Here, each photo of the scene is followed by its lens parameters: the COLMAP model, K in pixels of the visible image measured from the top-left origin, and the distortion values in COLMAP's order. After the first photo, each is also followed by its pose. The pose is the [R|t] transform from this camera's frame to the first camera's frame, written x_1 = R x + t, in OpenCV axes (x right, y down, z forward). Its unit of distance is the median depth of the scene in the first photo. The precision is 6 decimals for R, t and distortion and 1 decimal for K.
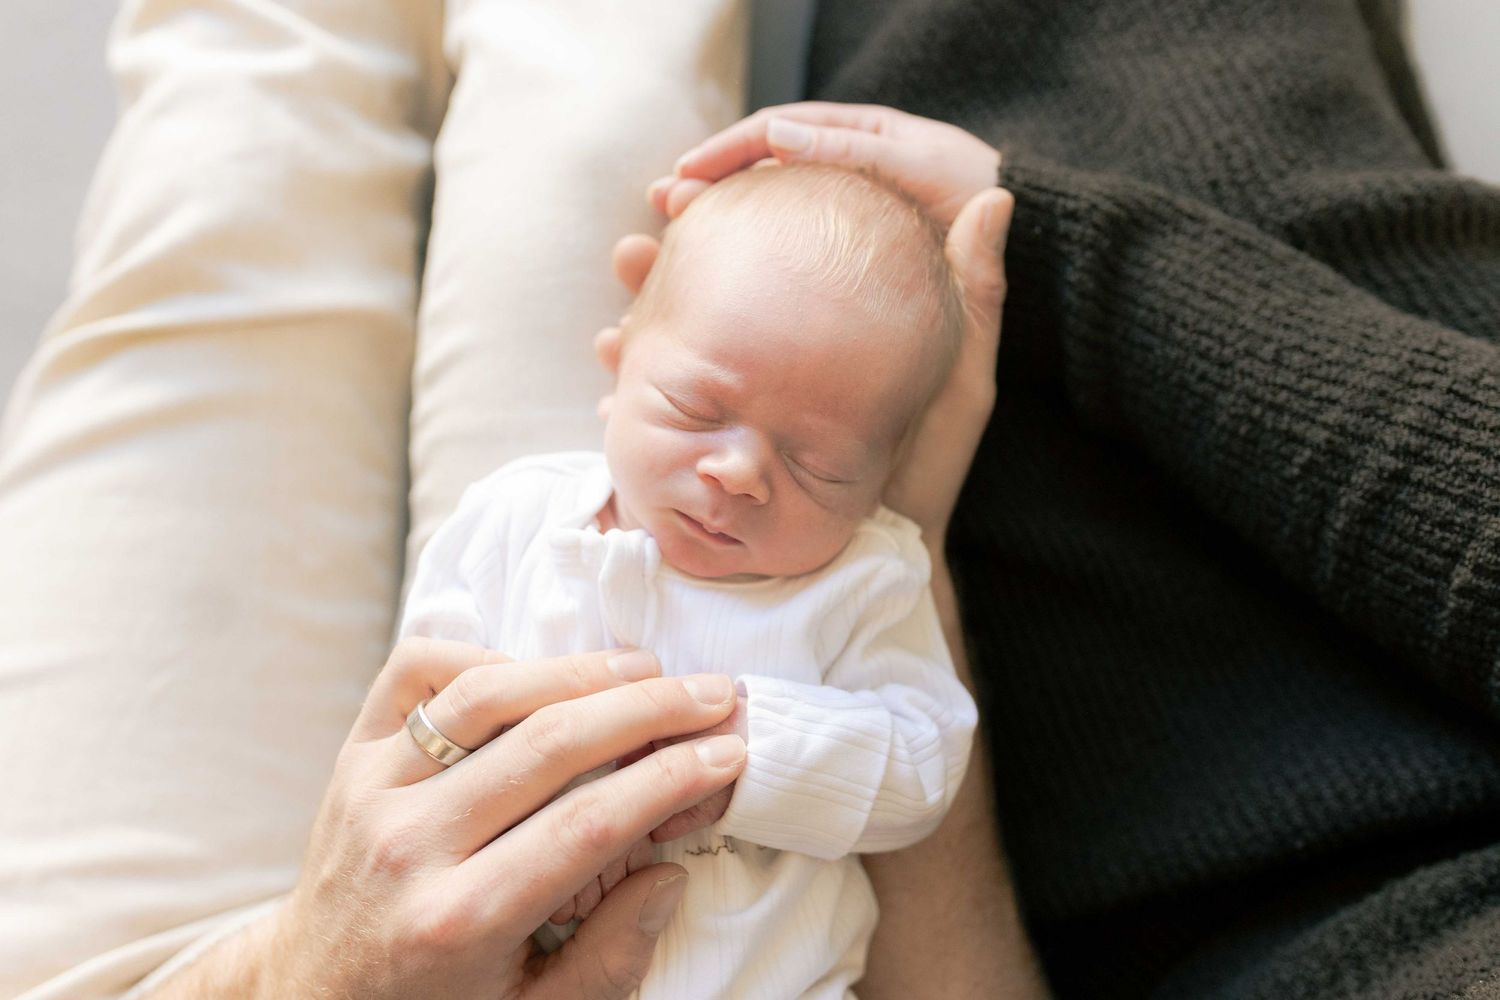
lens RADIAL K [[2441.8, 0, 794.4], [0, 2441.8, 599.9], [0, 0, 1]] dist [0.040064, 1.413870]
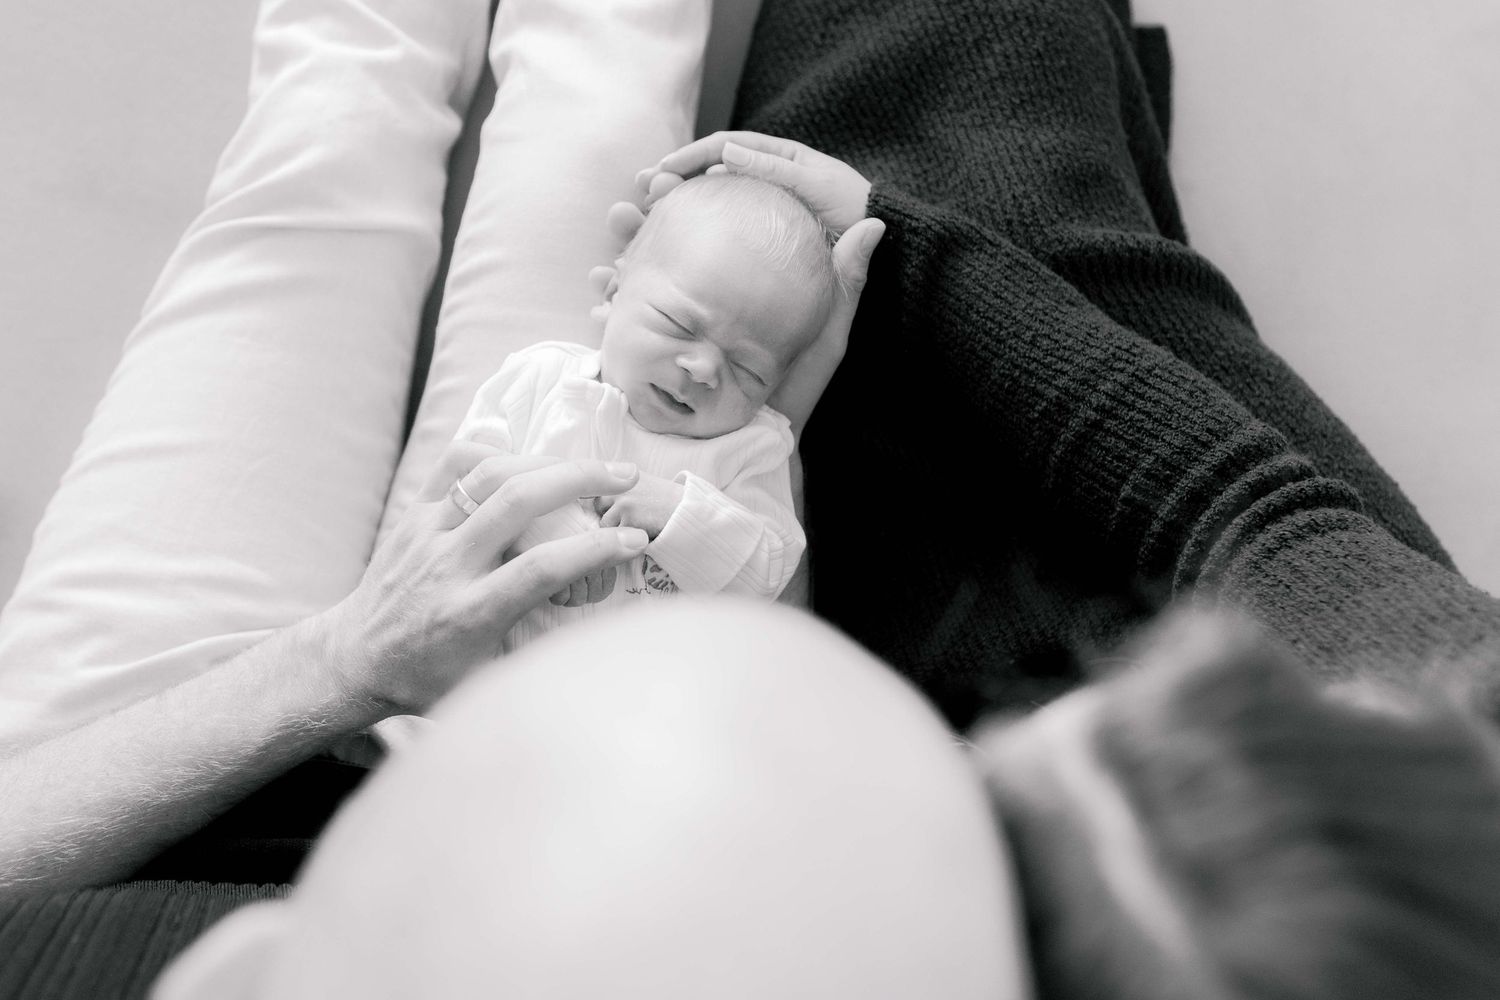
lens RADIAL K [[2421.6, 0, 747.1], [0, 2421.6, 497.5], [0, 0, 1]] dist [-0.027178, 1.253770]
pose [[0.990957, 0.123452, 0.052573, -0.046180], [-0.122184, 0.992148, -0.026698, 0.058063], [-0.055456, 0.020033, 0.998260, -0.476984]]
